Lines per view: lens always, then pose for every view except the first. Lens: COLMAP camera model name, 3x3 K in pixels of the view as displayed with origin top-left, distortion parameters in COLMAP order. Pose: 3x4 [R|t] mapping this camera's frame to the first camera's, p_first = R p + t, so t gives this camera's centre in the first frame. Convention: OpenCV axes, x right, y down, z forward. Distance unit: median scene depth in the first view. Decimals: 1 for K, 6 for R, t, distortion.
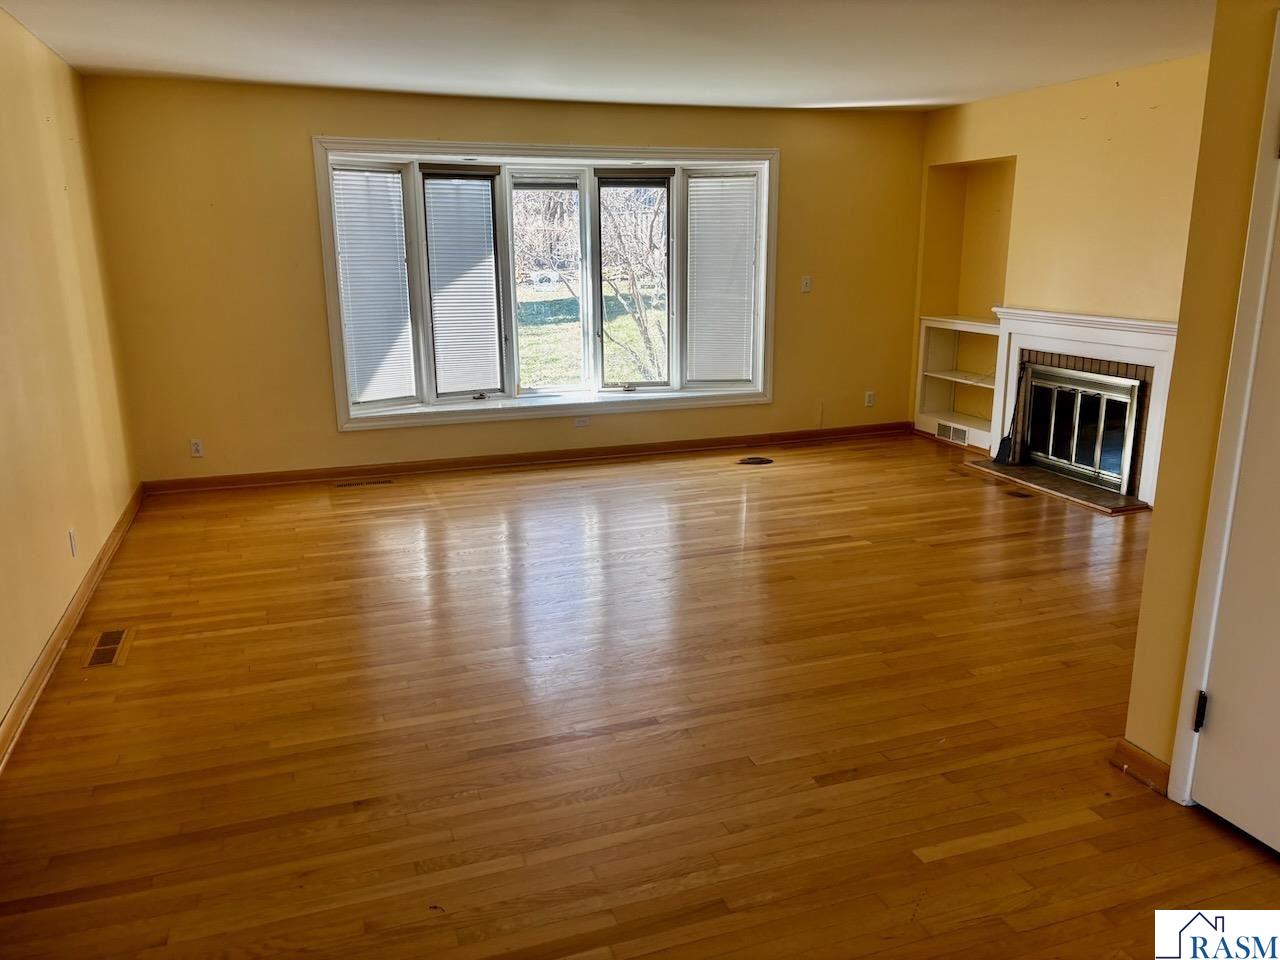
lens RADIAL K [[961.6, 0, 640.1], [0, 961.6, 492.6], [0, 0, 1]] dist [0.010834, 0.003125]
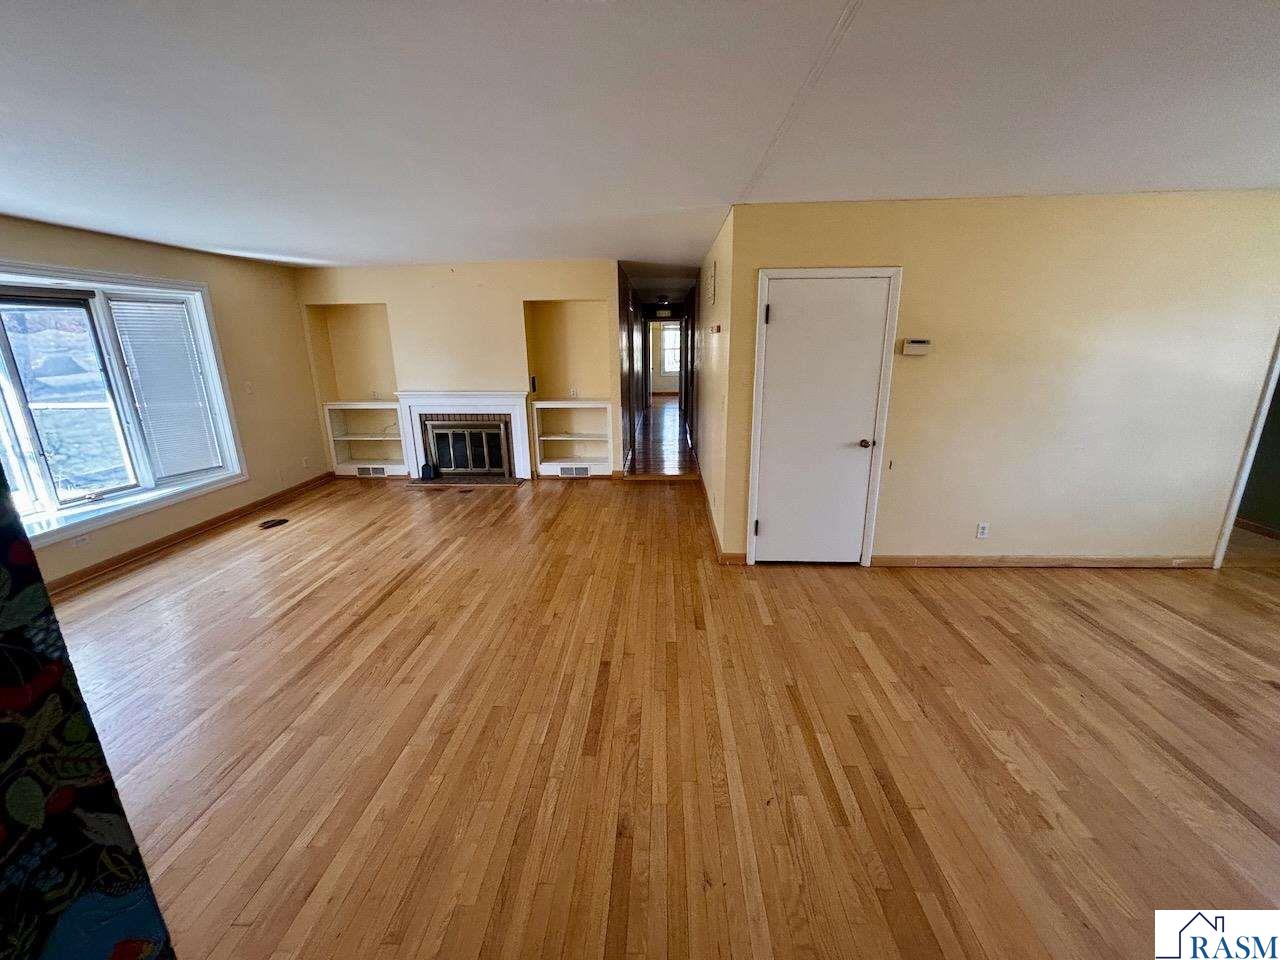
lens RADIAL K [[509.3, 0, 640.0], [0, 509.3, 480.0], [0, 0, 1]] dist [-0.001472, -0.000822]
pose [[0.373009, -0.239036, 0.896508, -0.304779], [0.241422, 0.957966, 0.154974, -0.078127], [-0.895868, 0.158630, 0.415039, 0.262372]]
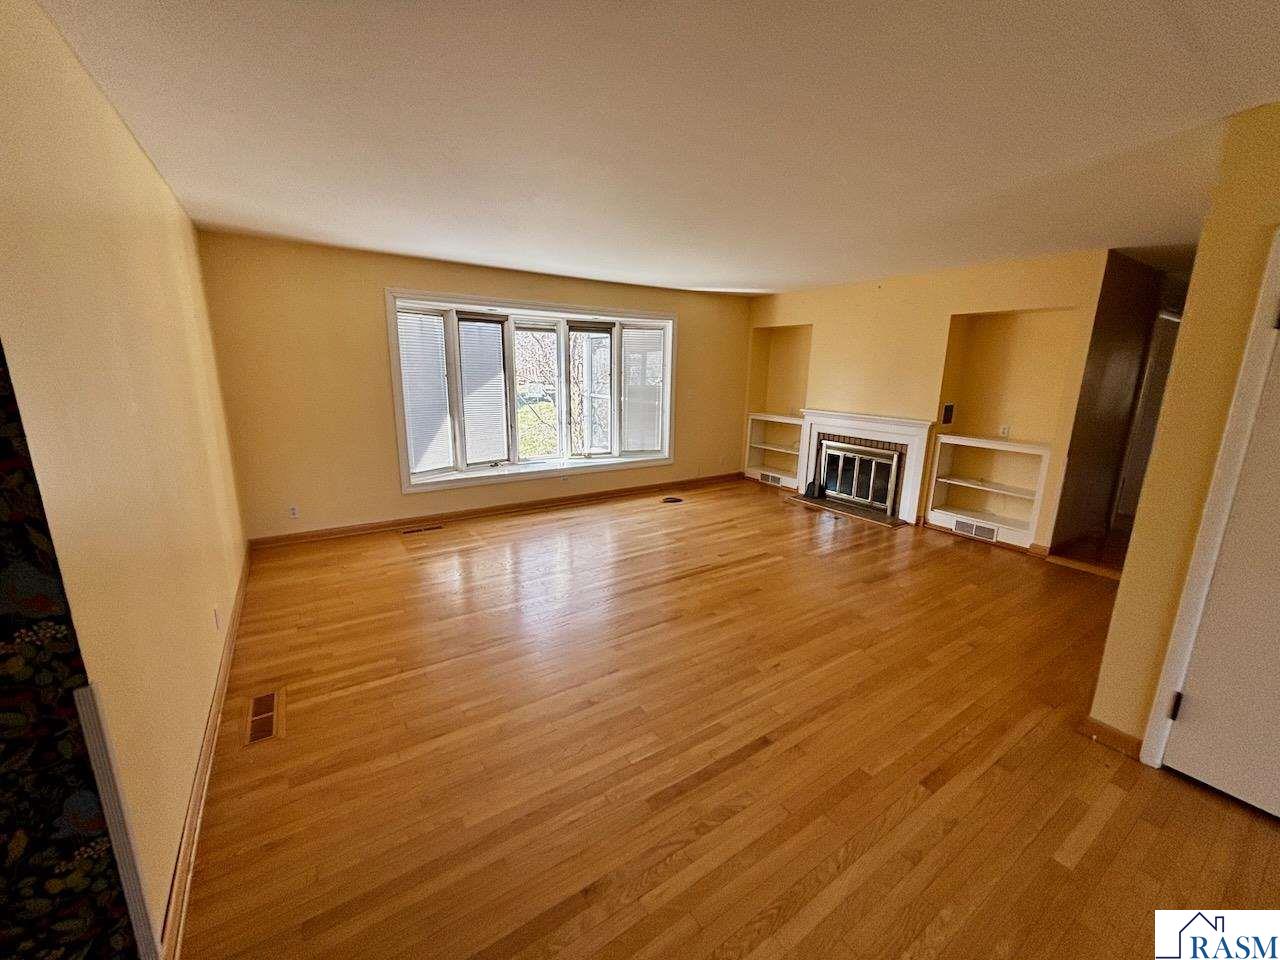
lens RADIAL K [[509.3, 0, 640.0], [0, 509.3, 480.0], [0, 0, 1]] dist [-0.001472, -0.000822]
pose [[0.968776, -0.029641, 0.246159, -0.148027], [0.037294, 0.998953, -0.026485, -0.047910], [-0.245116, 0.034838, 0.968868, 0.171860]]
